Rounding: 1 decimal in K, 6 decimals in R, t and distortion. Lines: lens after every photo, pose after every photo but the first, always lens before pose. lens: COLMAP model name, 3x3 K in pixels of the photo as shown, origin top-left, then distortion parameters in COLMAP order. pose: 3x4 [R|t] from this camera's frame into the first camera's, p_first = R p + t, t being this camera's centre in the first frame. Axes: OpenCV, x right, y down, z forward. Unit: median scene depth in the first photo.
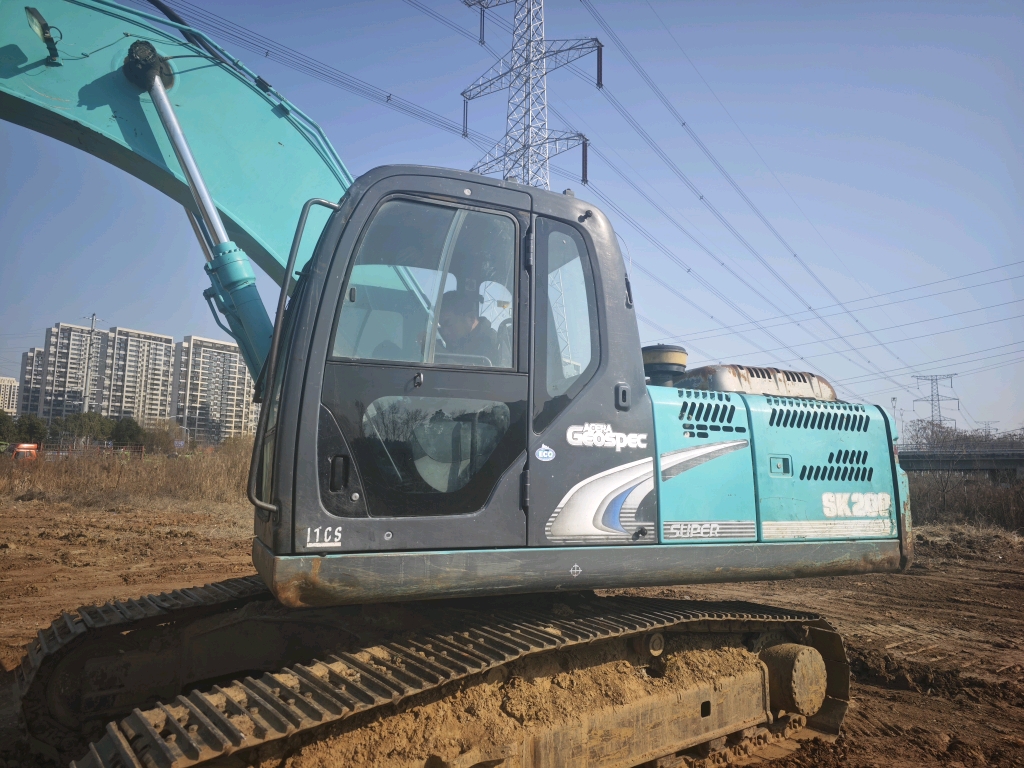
lens RADIAL K [[695.3, 0, 514.3], [0, 695.3, 386.5], [0, 0, 1]] dist [0.028987, -0.011041]
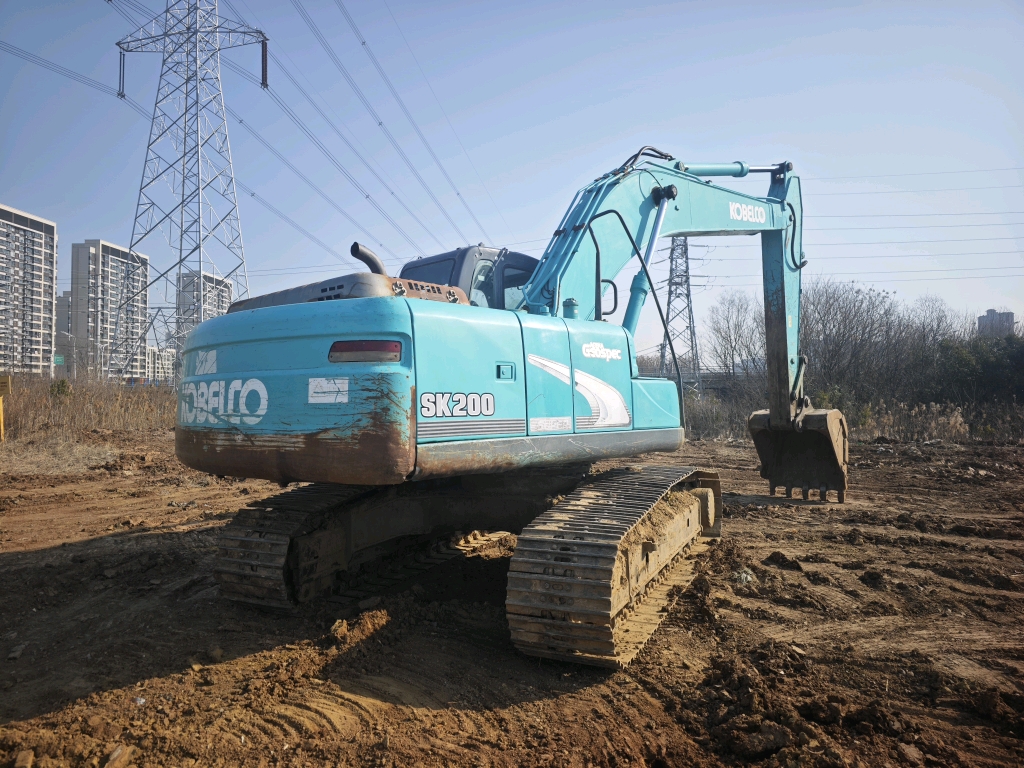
lens RADIAL K [[695.3, 0, 515.0], [0, 695.3, 380.9], [0, 0, 1]] dist [0.028987, -0.011041]
pose [[0.884473, -0.005822, 0.466555, -0.808711], [-0.040944, 0.995096, 0.090037, -0.021135], [-0.464791, -0.098738, 0.879898, -0.244929]]
